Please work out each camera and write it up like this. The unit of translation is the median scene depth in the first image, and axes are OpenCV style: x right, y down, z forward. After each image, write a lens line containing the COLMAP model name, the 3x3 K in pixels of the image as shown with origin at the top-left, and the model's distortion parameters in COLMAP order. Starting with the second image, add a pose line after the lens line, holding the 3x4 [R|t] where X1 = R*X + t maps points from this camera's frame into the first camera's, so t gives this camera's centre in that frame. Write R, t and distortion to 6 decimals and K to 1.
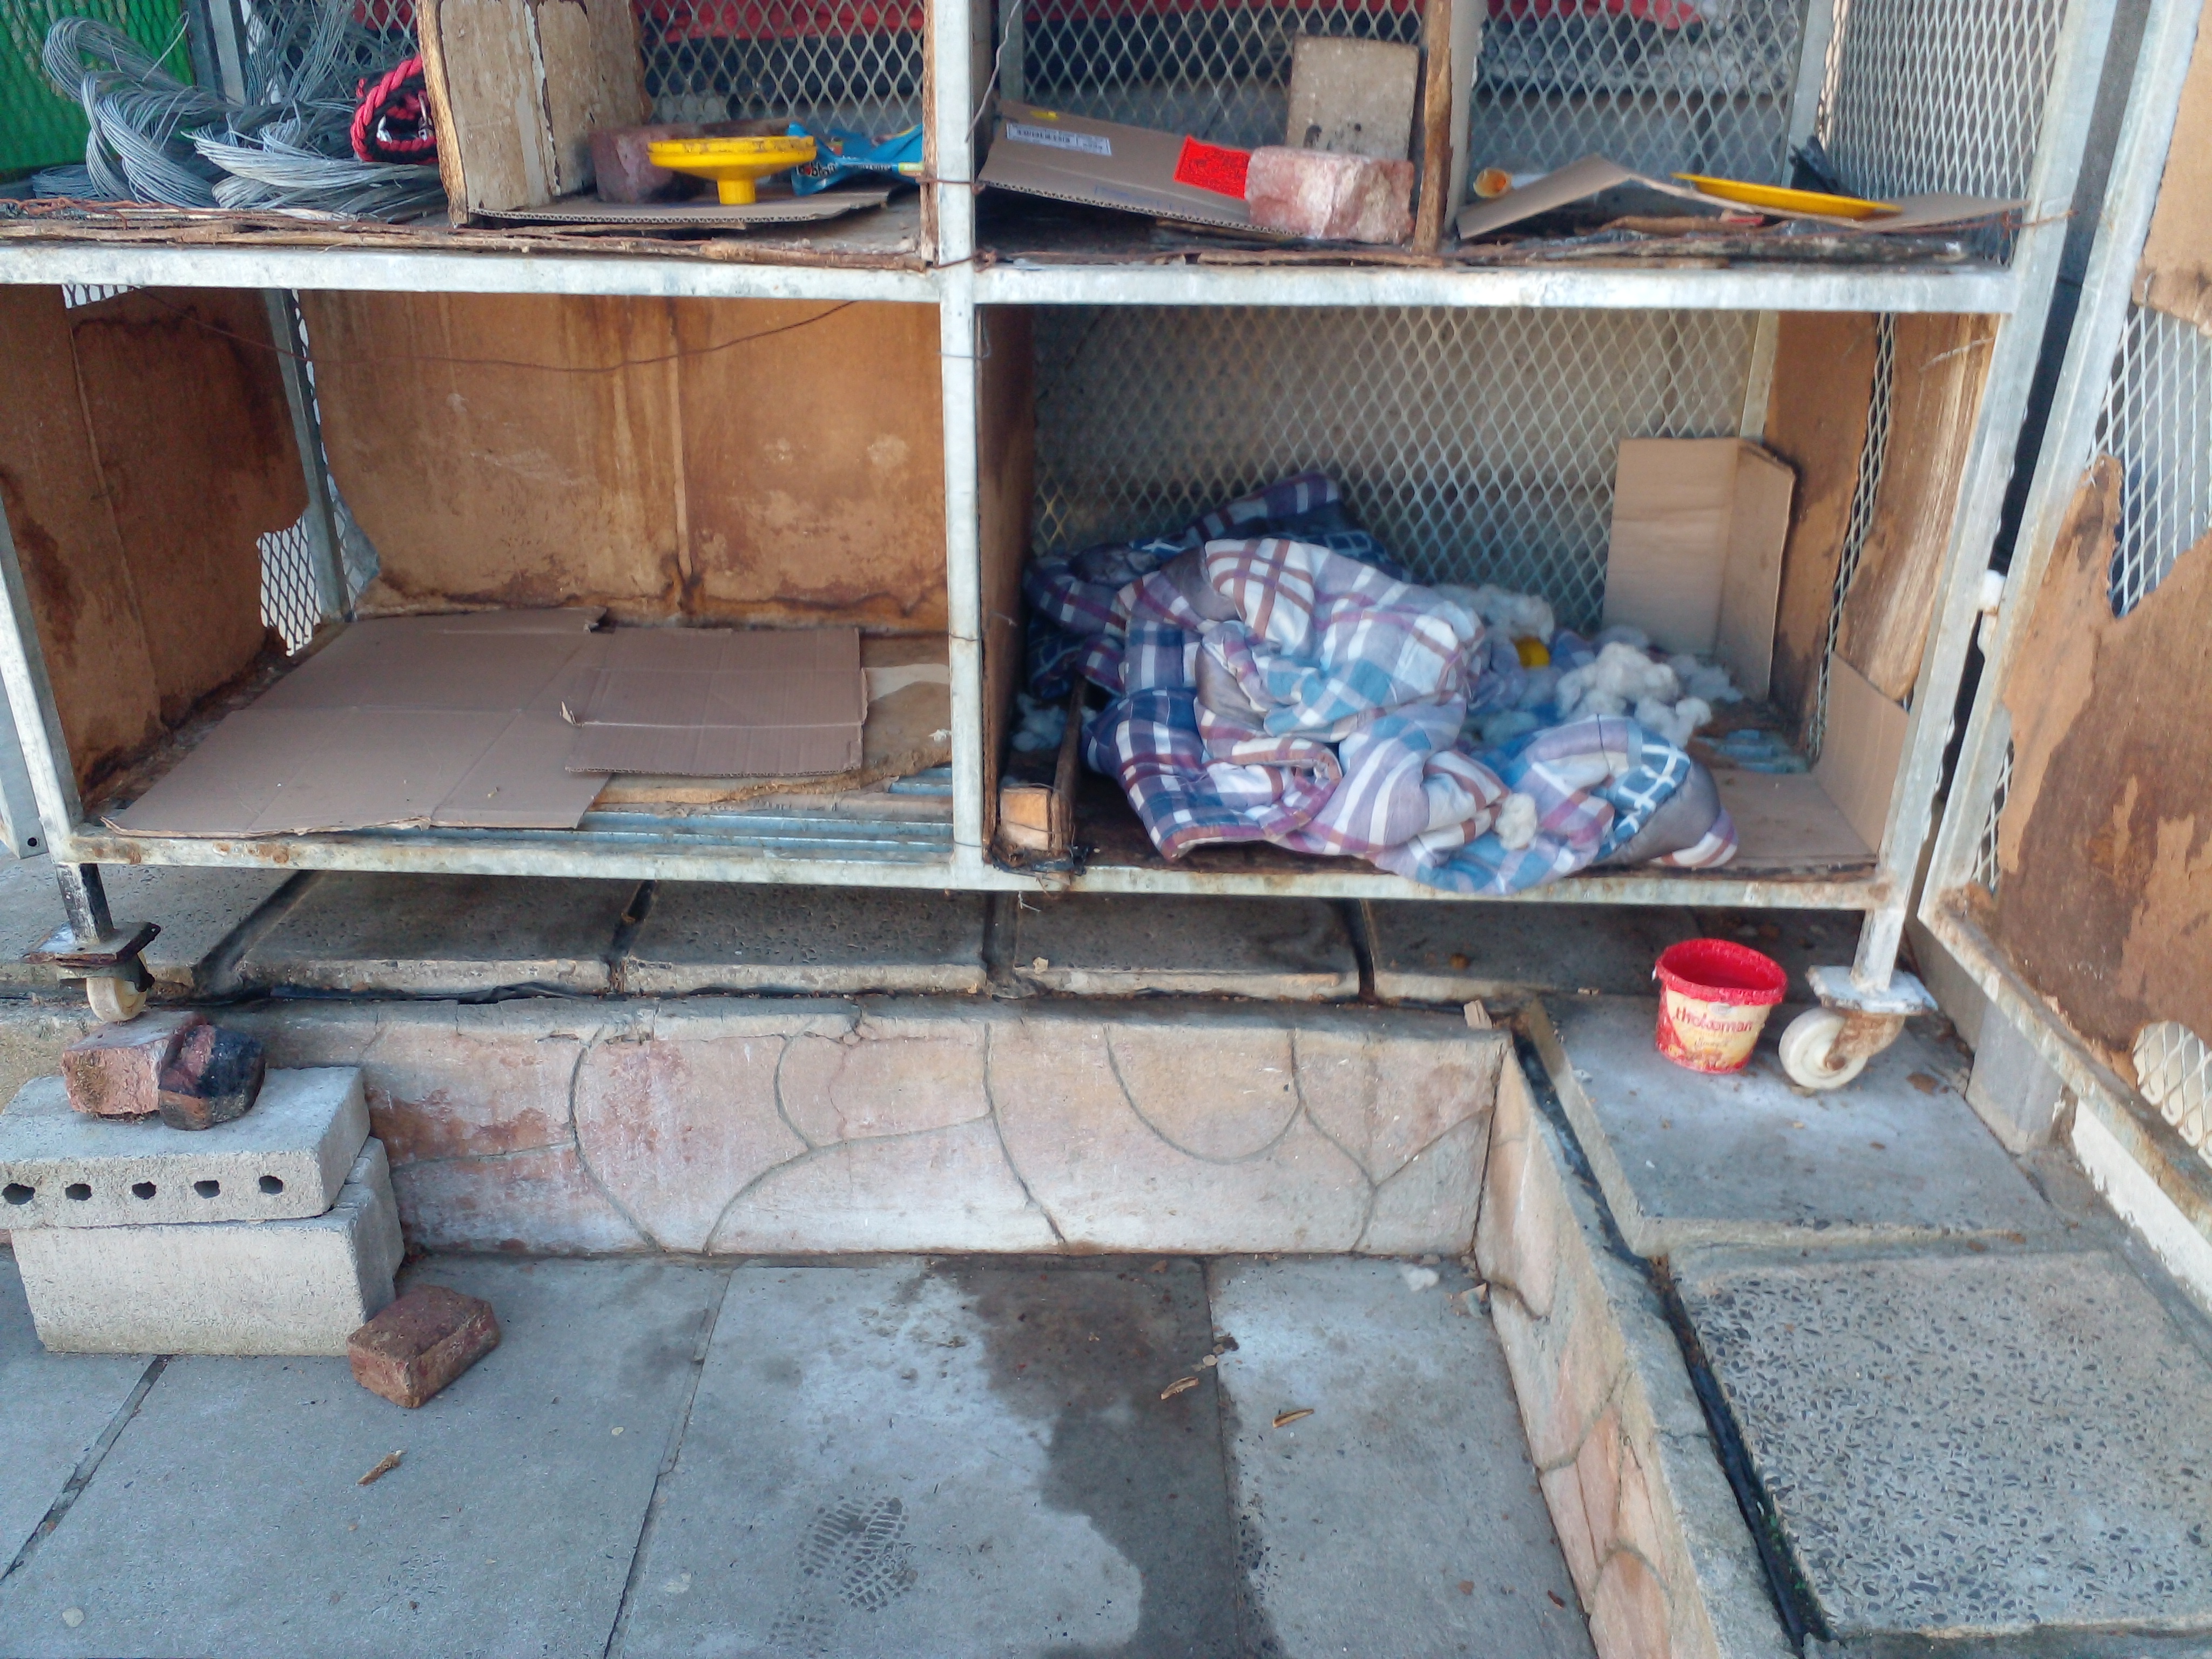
lens RADIAL K [[1846.6, 0, 1096.0], [0, 1846.6, 827.0], [0, 0, 1]] dist [0.053850, -0.081281]
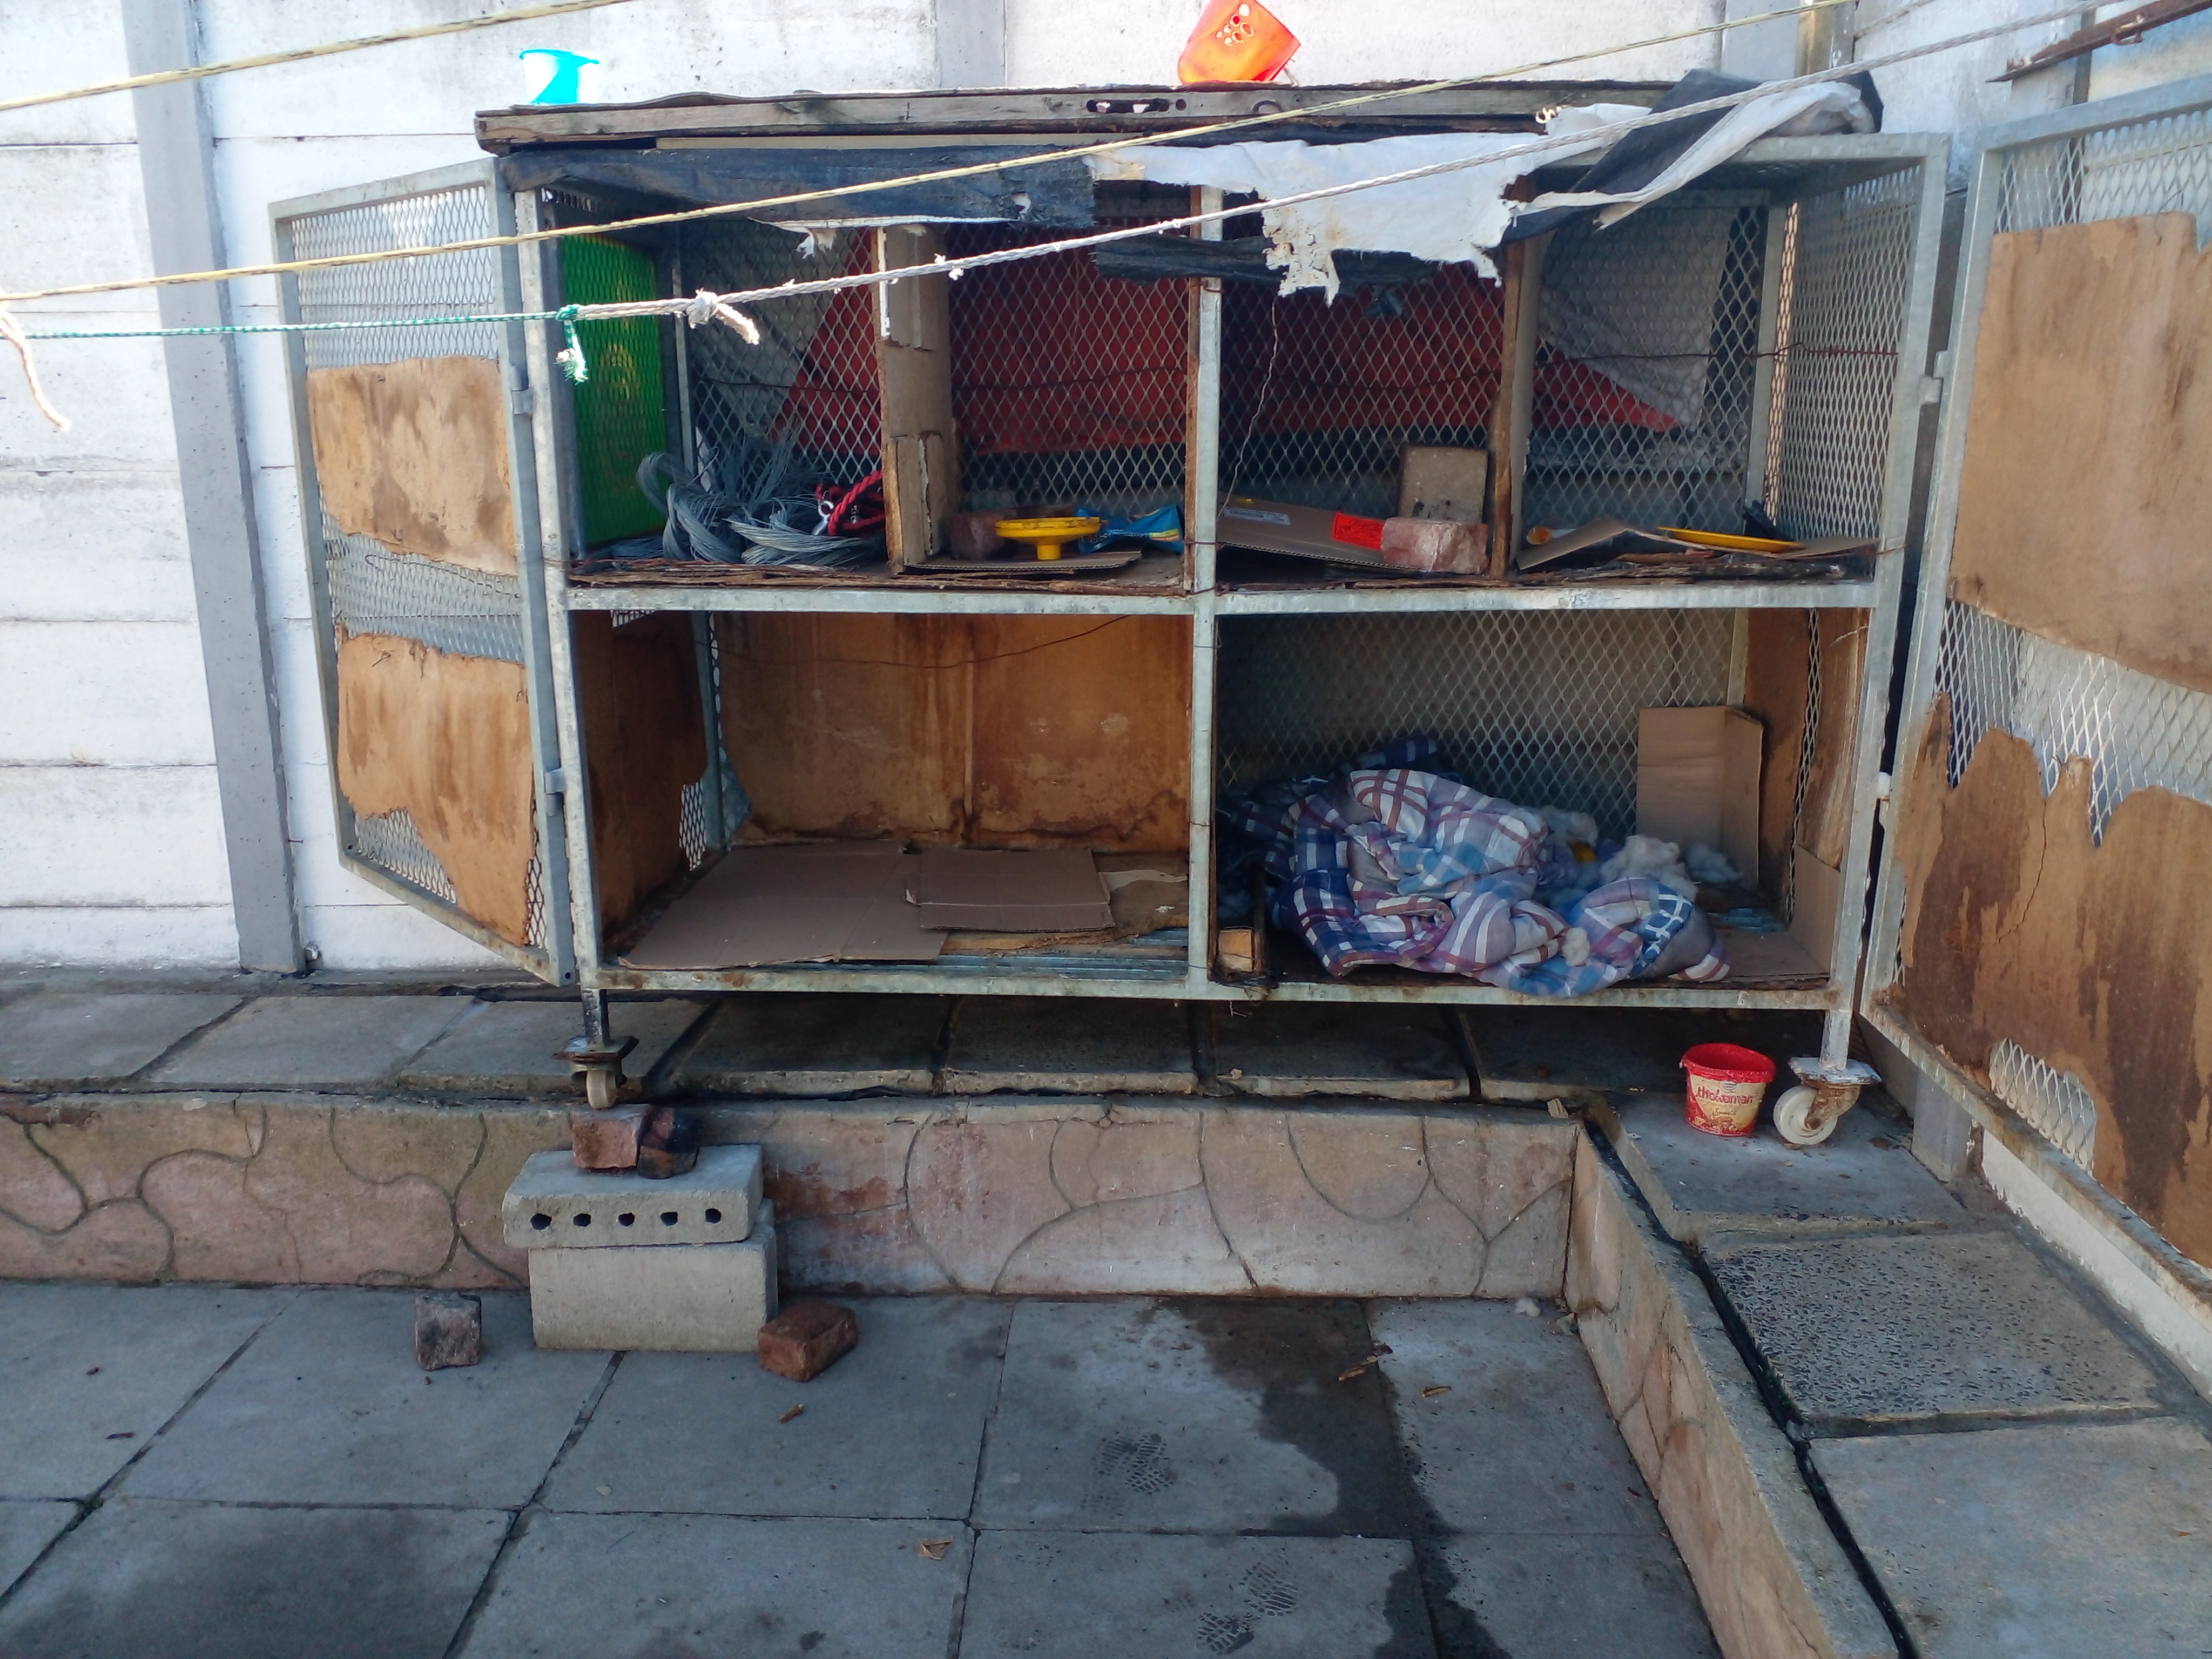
lens RADIAL K [[1800.1, 0, 1099.2], [0, 1800.1, 811.5], [0, 0, 1]] dist [0.058385, -0.089189]
pose [[0.999139, -0.011387, -0.039893, -0.087129], [0.003733, 0.982370, -0.186911, 0.148993], [0.041318, 0.186601, 0.981566, -0.418877]]
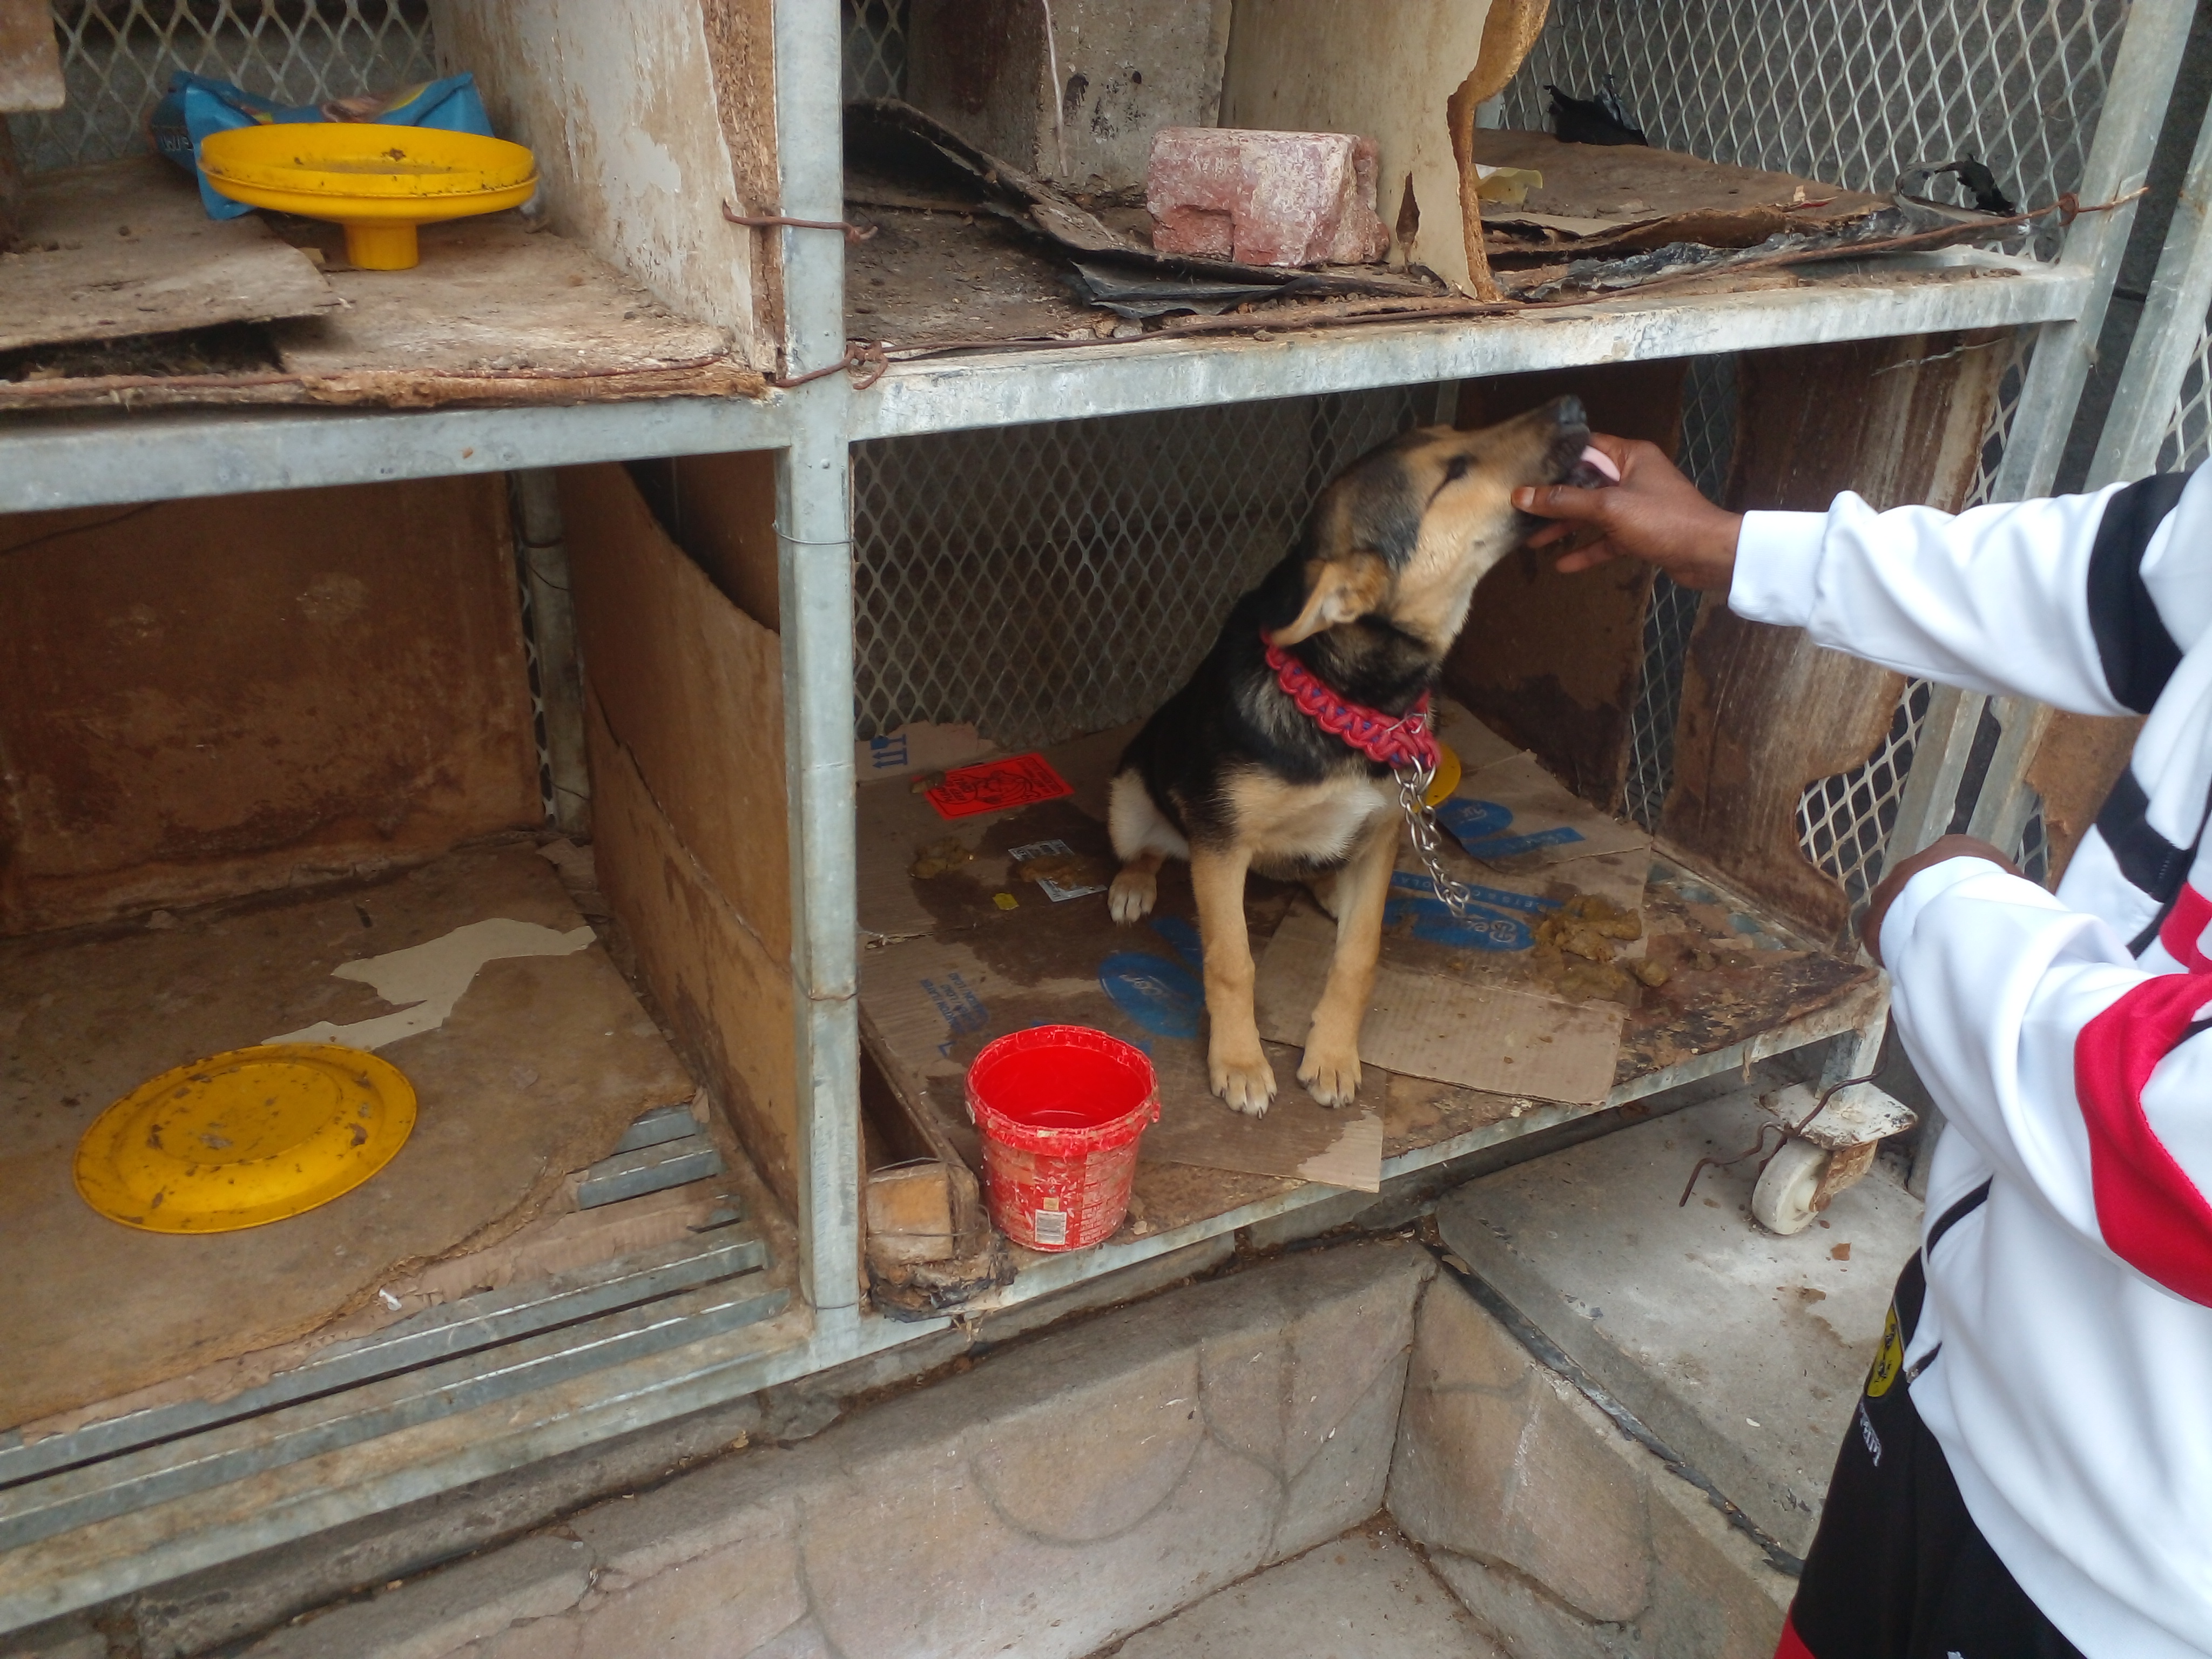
lens RADIAL K [[1801.3, 0, 1120.2], [0, 1801.3, 851.7], [0, 0, 1]] dist [-0.003073, 0.004416]
pose [[0.864920, -0.207152, 0.457167, -0.219107], [0.170708, 0.977966, 0.120174, -0.182986], [-0.471988, -0.025899, 0.881224, 0.431368]]
